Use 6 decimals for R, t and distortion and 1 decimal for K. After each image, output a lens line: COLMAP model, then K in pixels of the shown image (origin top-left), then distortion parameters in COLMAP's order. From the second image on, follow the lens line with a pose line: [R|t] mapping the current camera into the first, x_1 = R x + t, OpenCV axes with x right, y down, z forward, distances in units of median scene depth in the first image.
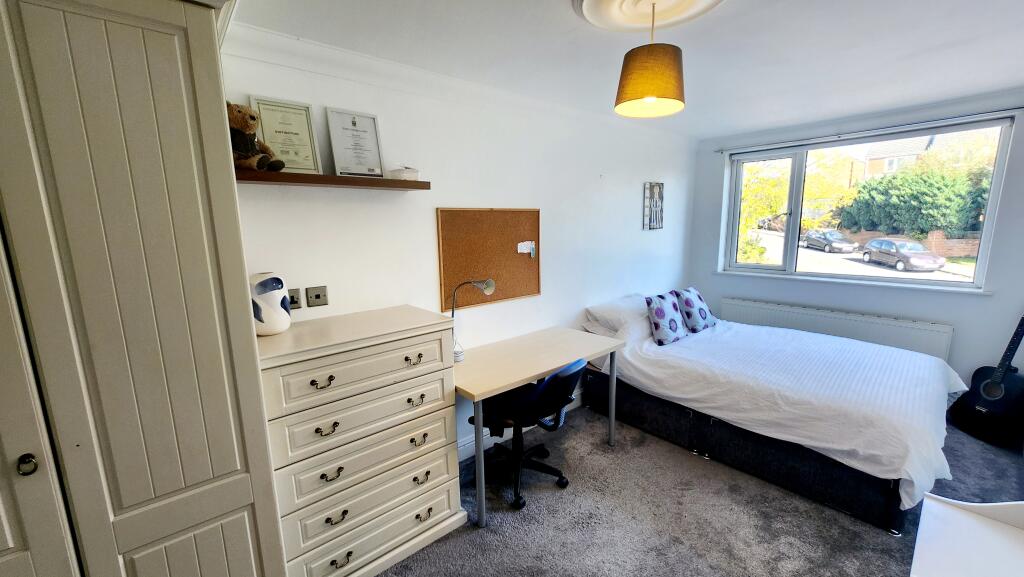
lens RADIAL K [[407.4, 0, 522.3], [0, 407.4, 291.9], [0, 0, 1]] dist [0.000129, 0.000136]
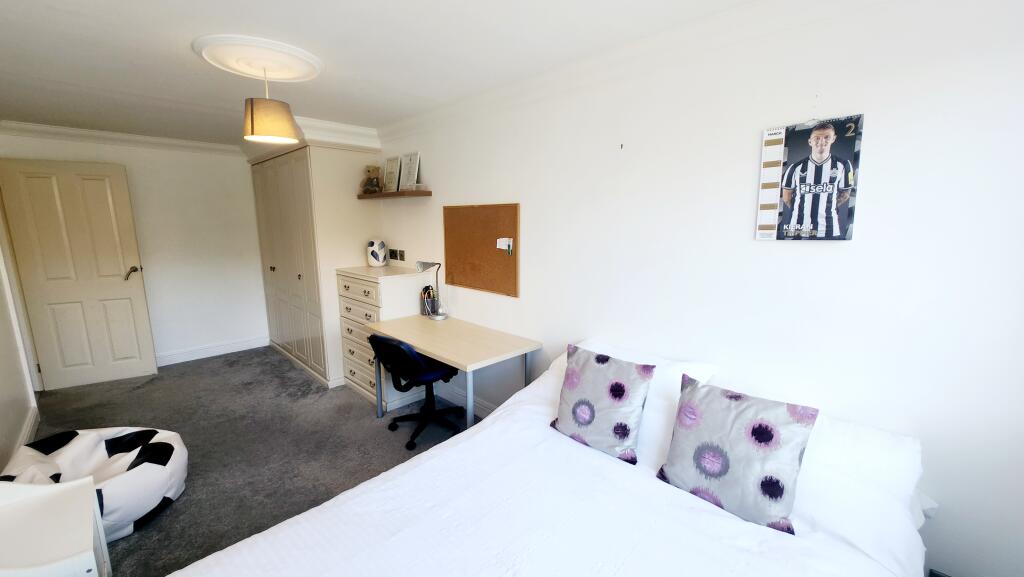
lens RADIAL K [[407.4, 0, 522.3], [0, 407.4, 291.9], [0, 0, 1]] dist [0.000129, 0.000136]
pose [[0.062561, 0.184256, -0.980885, 0.843325], [-0.175972, 0.969450, 0.170885, -0.146498], [0.982405, 0.161917, 0.093074, 0.826473]]
